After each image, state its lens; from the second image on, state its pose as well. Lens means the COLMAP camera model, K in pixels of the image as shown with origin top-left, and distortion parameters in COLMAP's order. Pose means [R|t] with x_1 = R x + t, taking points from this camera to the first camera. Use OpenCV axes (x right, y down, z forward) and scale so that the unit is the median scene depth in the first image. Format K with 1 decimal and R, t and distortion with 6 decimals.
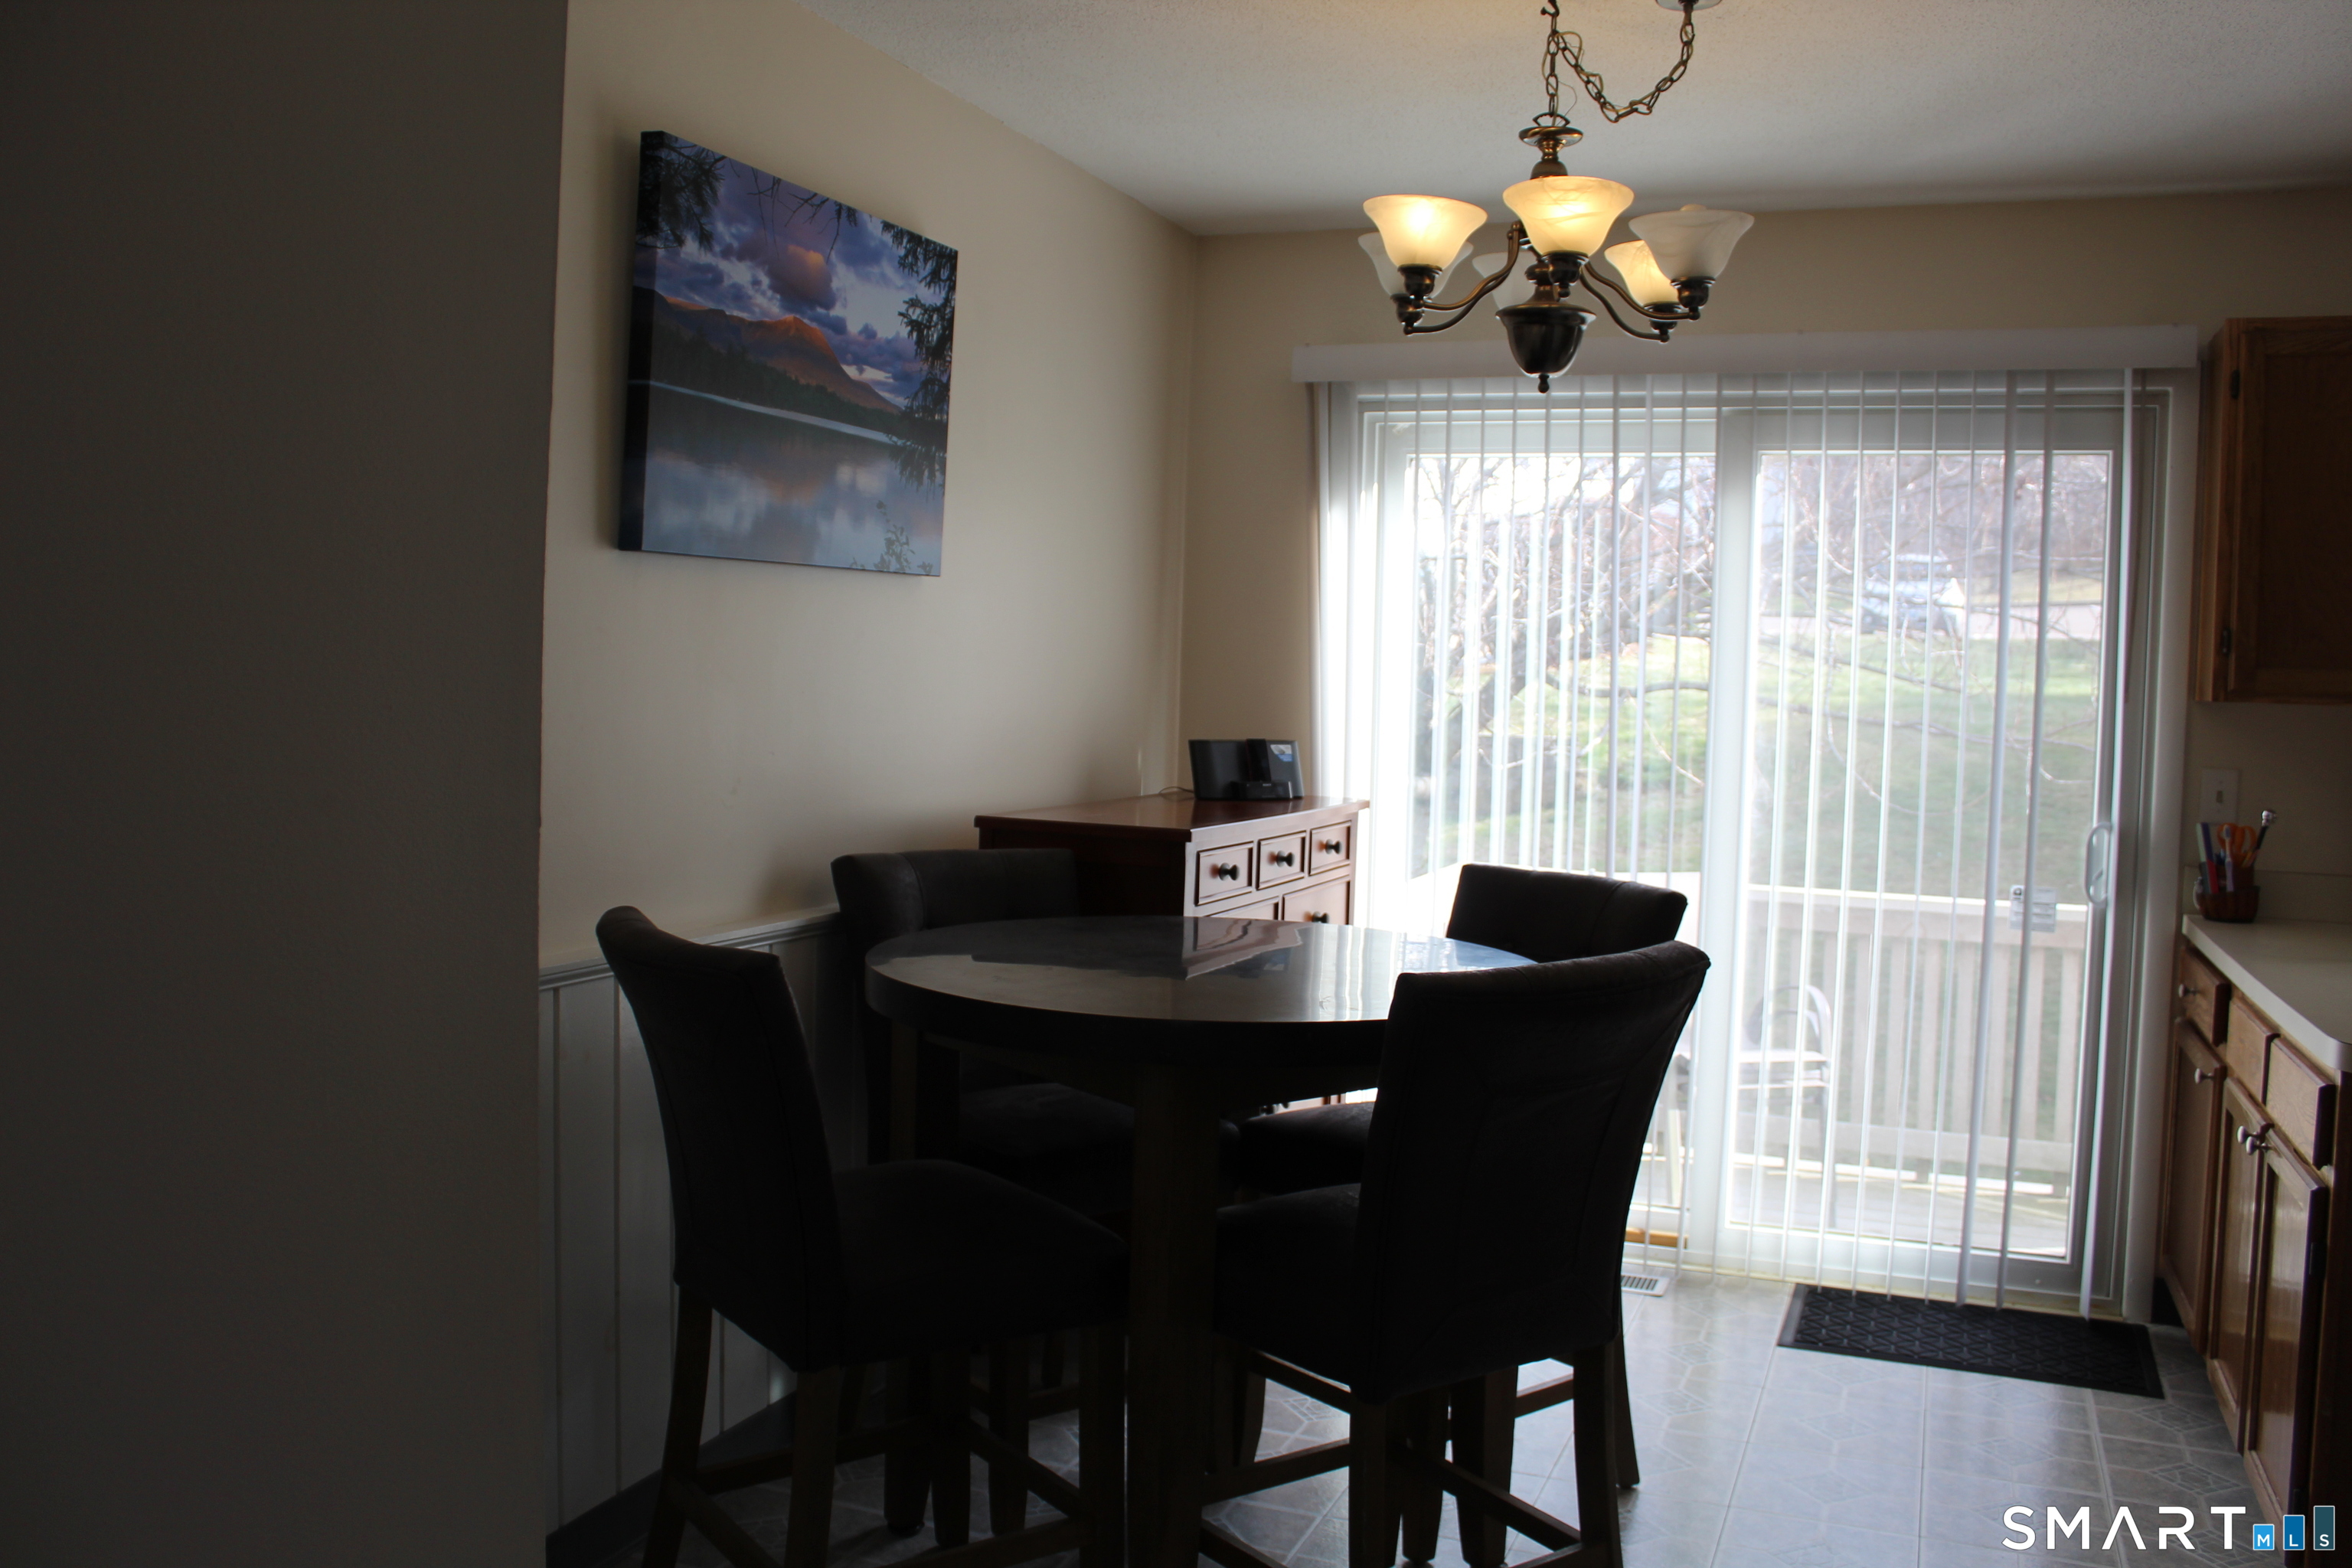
lens RADIAL K [[1943.6, 0, 1176.0], [0, 1943.6, 784.0], [0, 0, 1]] dist [-0.115059, 0.008023]
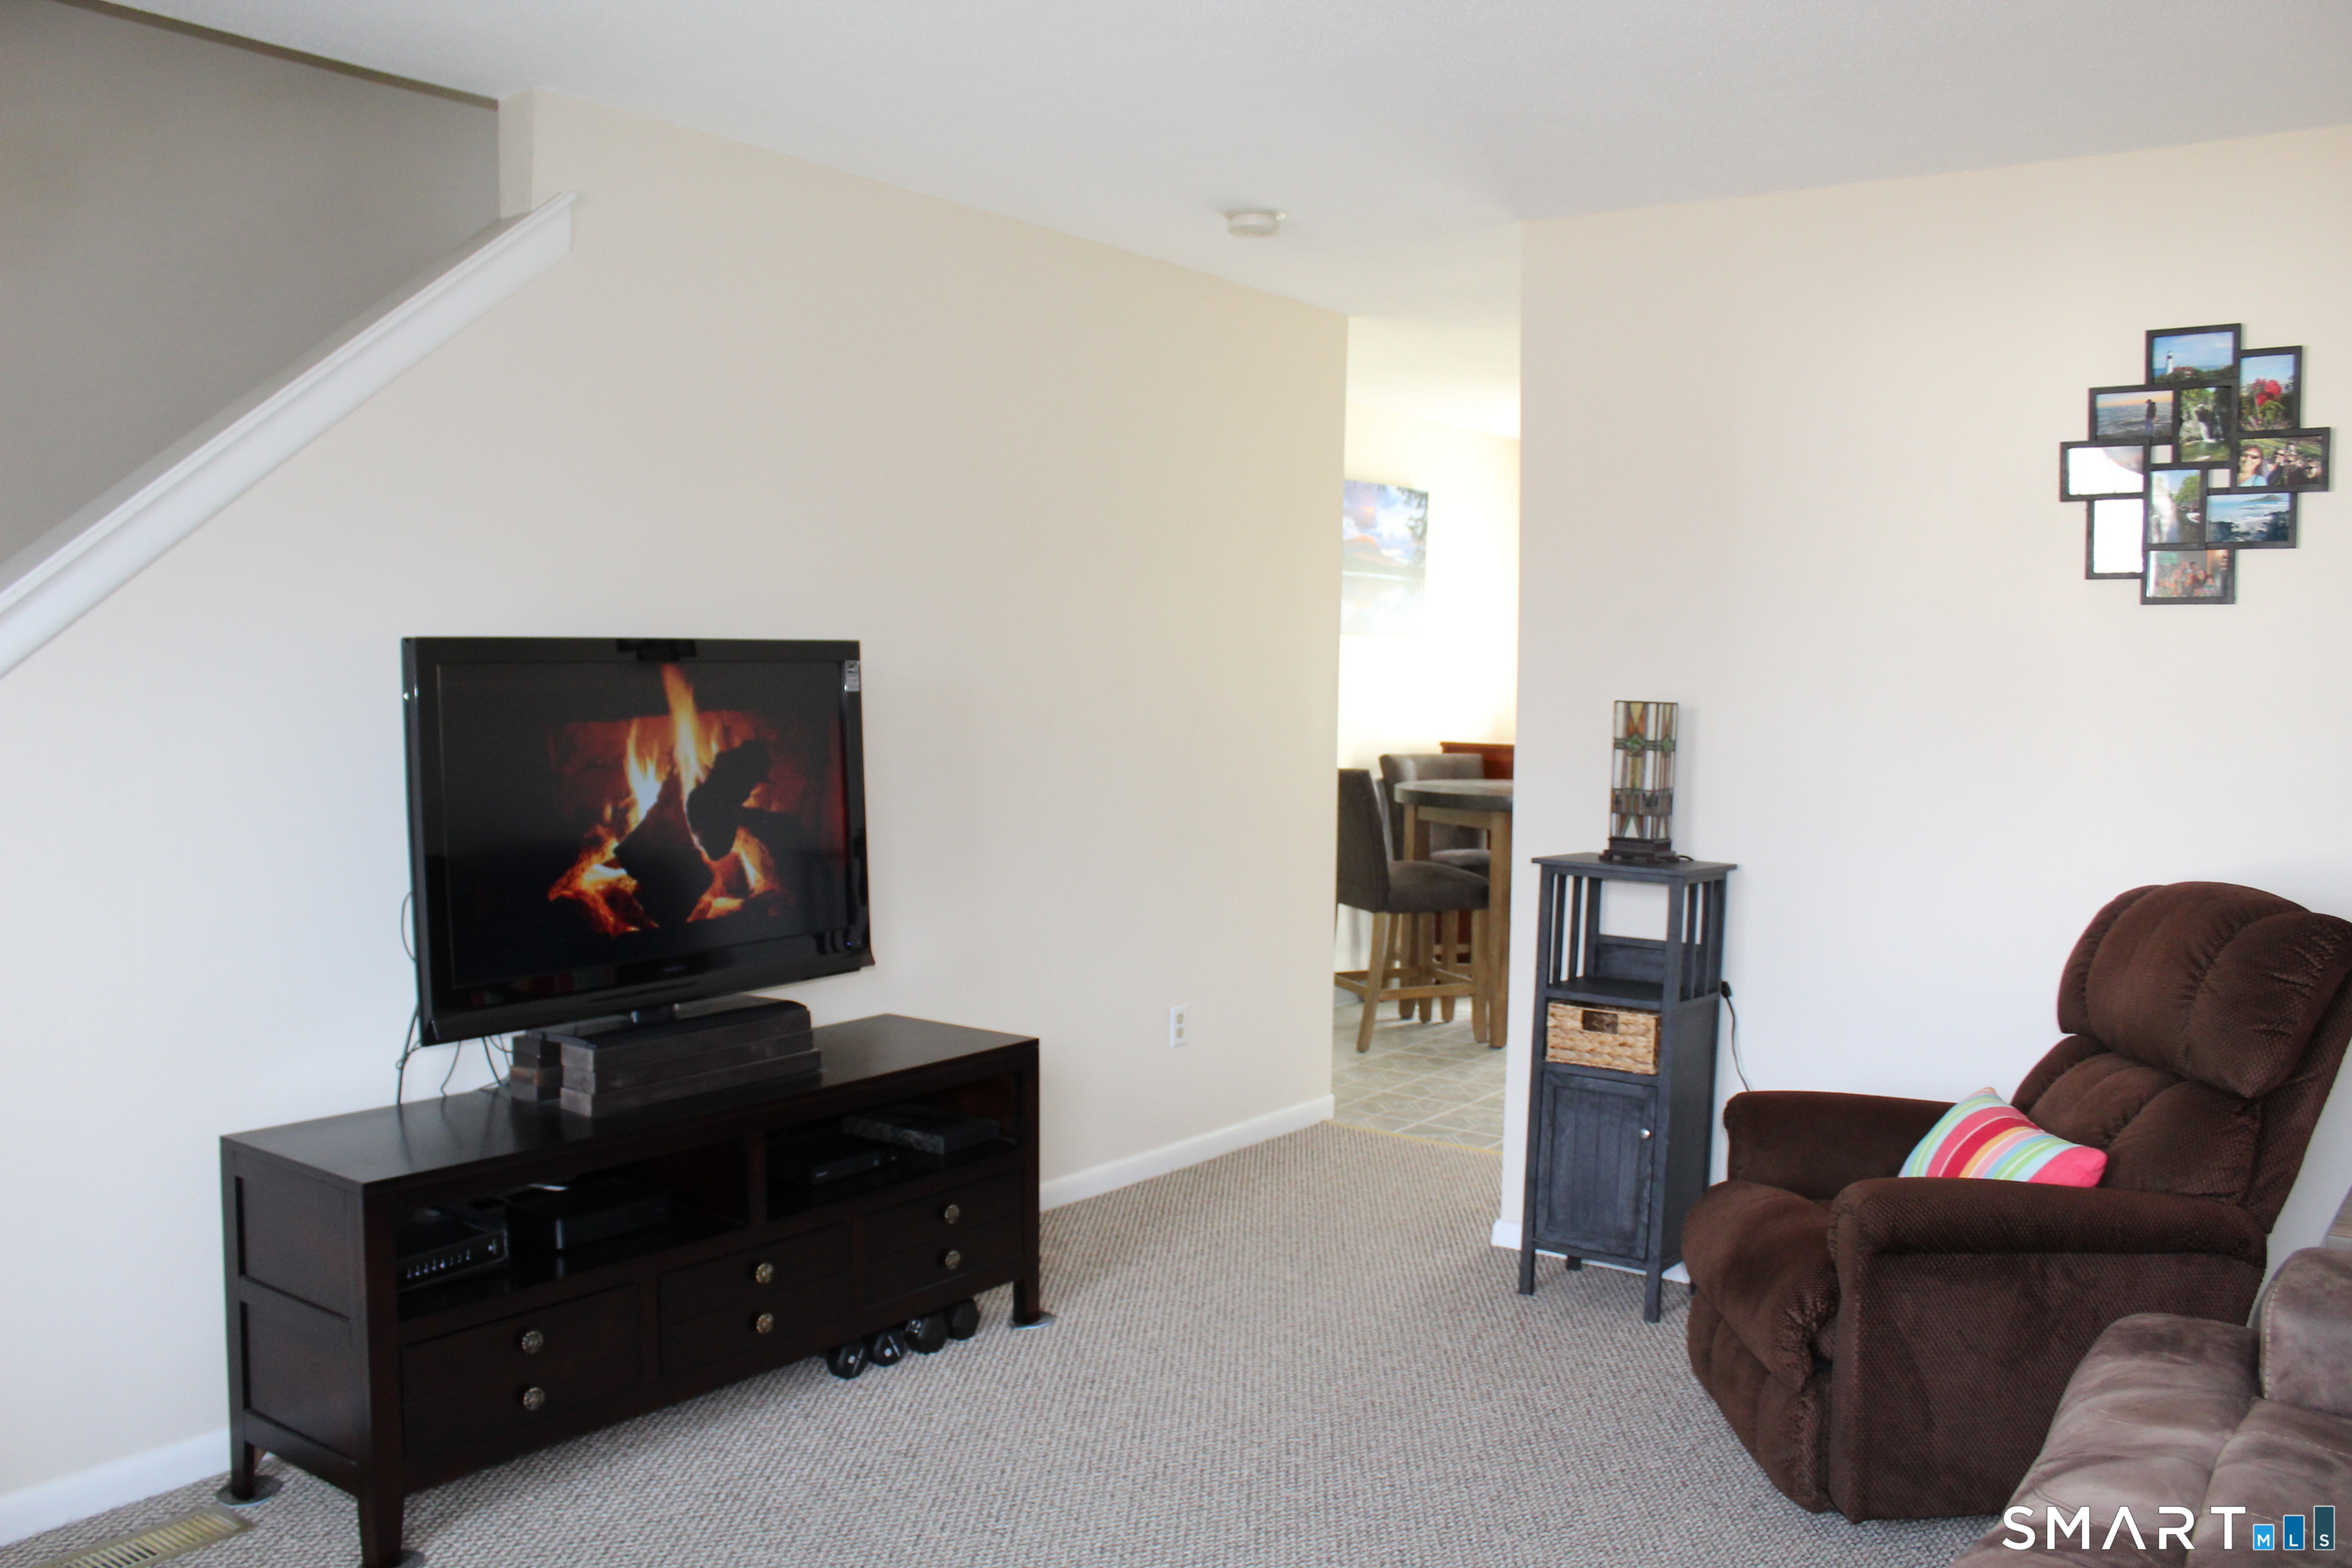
lens RADIAL K [[1943.6, 0, 1176.0], [0, 1943.6, 784.0], [0, 0, 1]] dist [-0.115059, 0.008023]
pose [[0.968673, -0.000175, -0.248339, 0.170424], [0.008014, 0.999501, 0.030552, -0.002229], [0.248210, -0.031585, 0.968191, -1.347444]]
